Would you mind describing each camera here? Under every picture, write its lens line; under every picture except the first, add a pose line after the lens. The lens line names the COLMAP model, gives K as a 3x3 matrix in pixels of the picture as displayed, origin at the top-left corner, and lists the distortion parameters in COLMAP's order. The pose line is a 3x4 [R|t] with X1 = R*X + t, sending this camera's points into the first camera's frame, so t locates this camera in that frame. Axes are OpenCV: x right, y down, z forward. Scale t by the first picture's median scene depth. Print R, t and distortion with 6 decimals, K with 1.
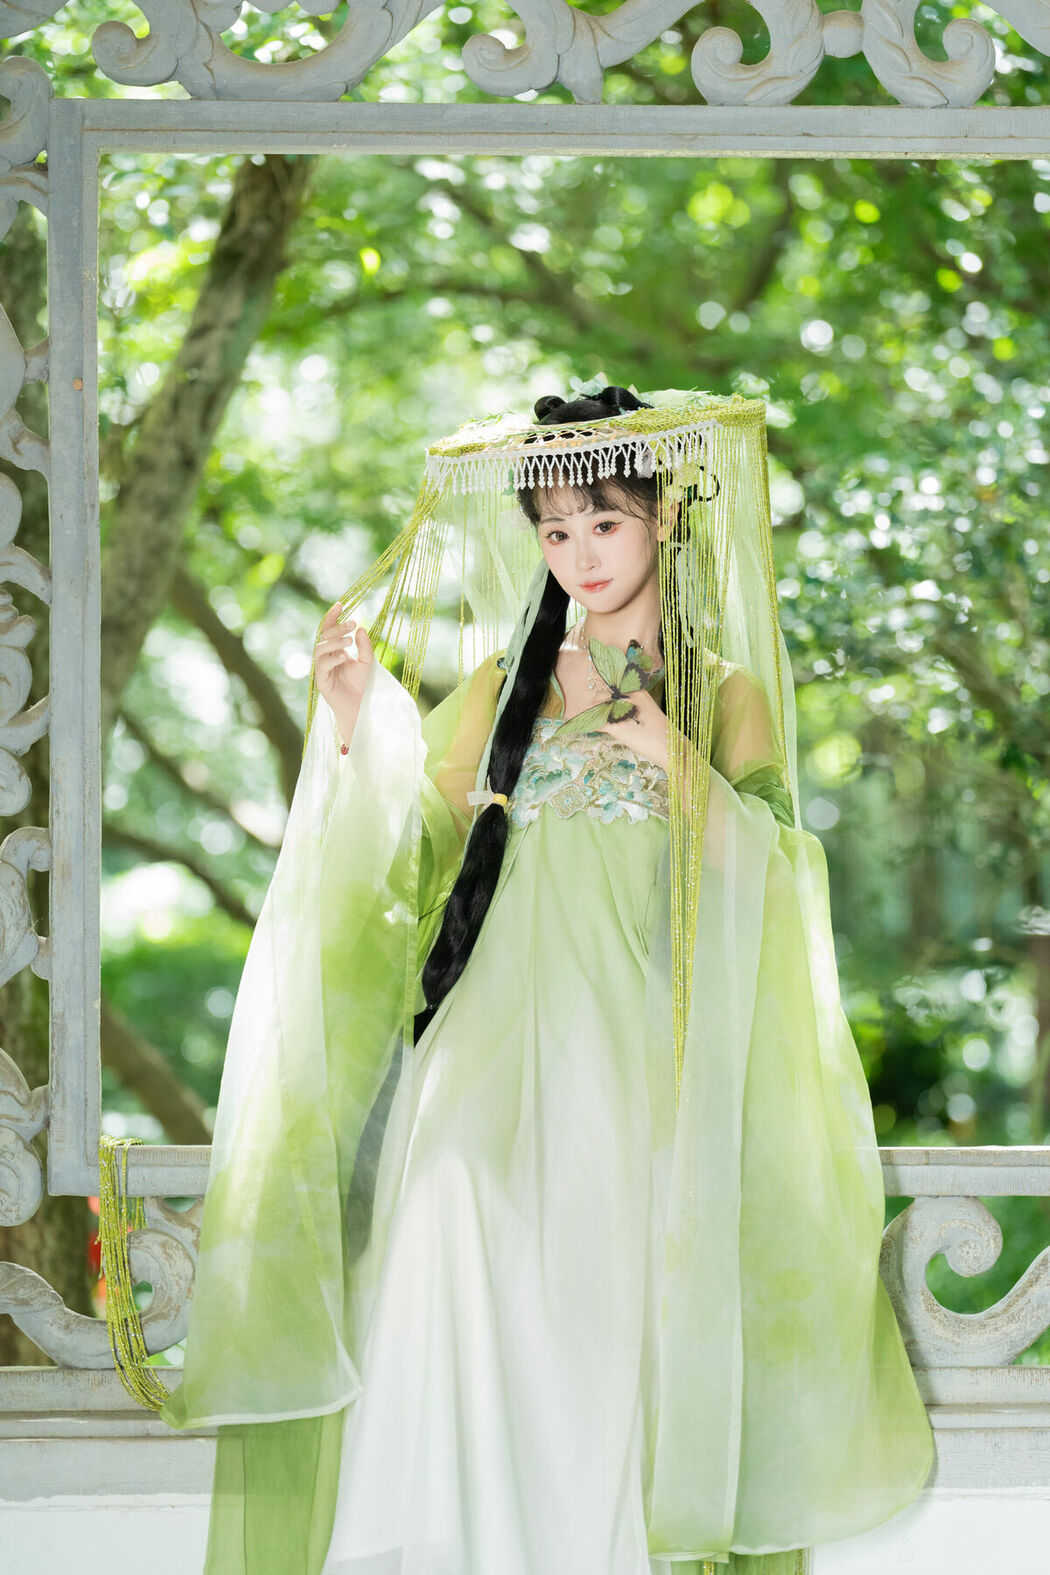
lens RADIAL K [[6256.0, 0, 530.4], [0, 6256.0, 667.8], [0, 0, 1]] dist [-0.301710, 18.607699]
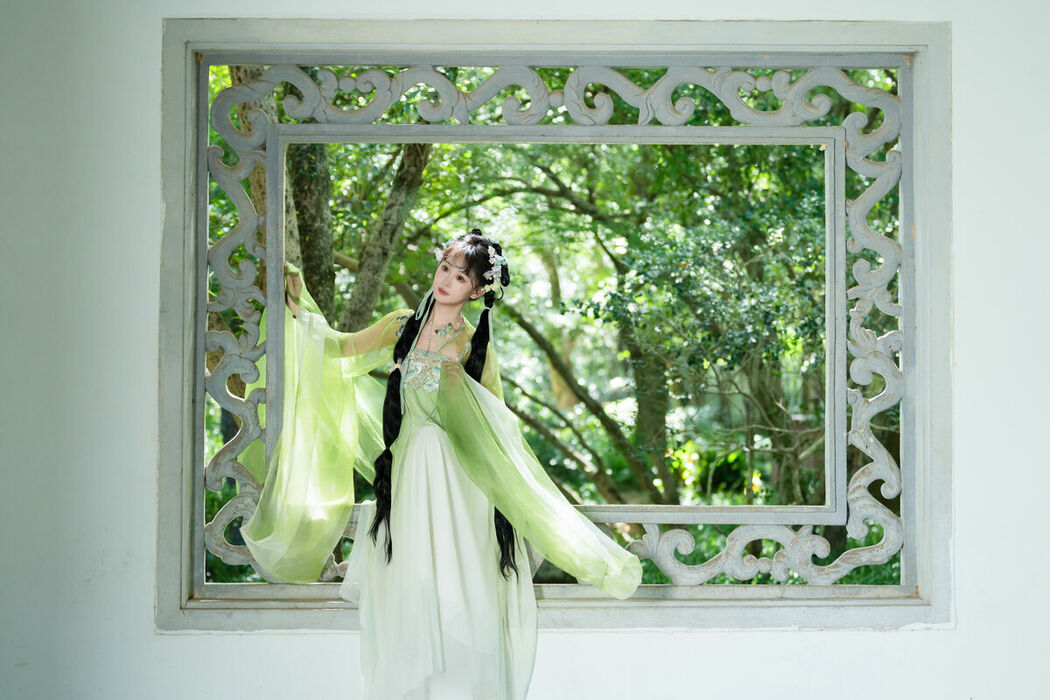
lens RADIAL K [[2235.8, 0, 525.0], [0, 2235.8, 350.0], [0, 0, 1]] dist [0.031659, -0.039638]
pose [[0.999073, 0.000539, -0.043051, 0.079283], [-0.000046, 0.999934, 0.011453, -0.002505], [0.043055, -0.011441, 0.999007, 0.018378]]
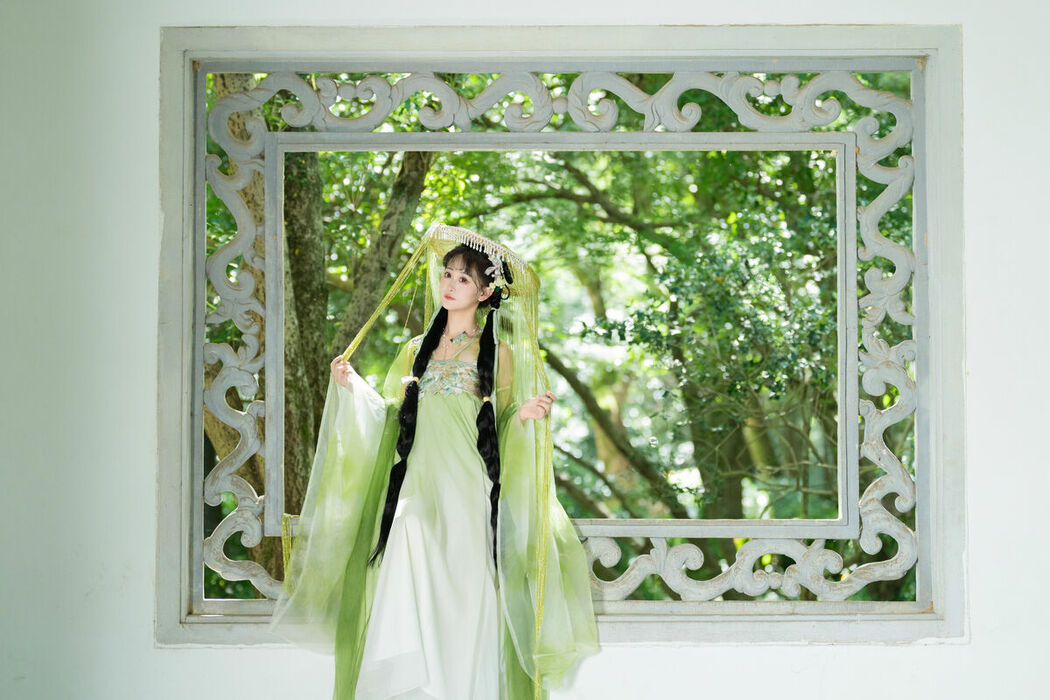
lens RADIAL K [[3008.6, 0, 526.5], [0, 3008.6, 313.5], [0, 0, 1]] dist [0.025544, 0.735534]
pose [[0.998410, -0.005691, -0.056075, 0.109017], [0.004575, 0.999789, -0.020004, 0.014281], [0.056177, 0.019715, 0.998226, -0.296126]]
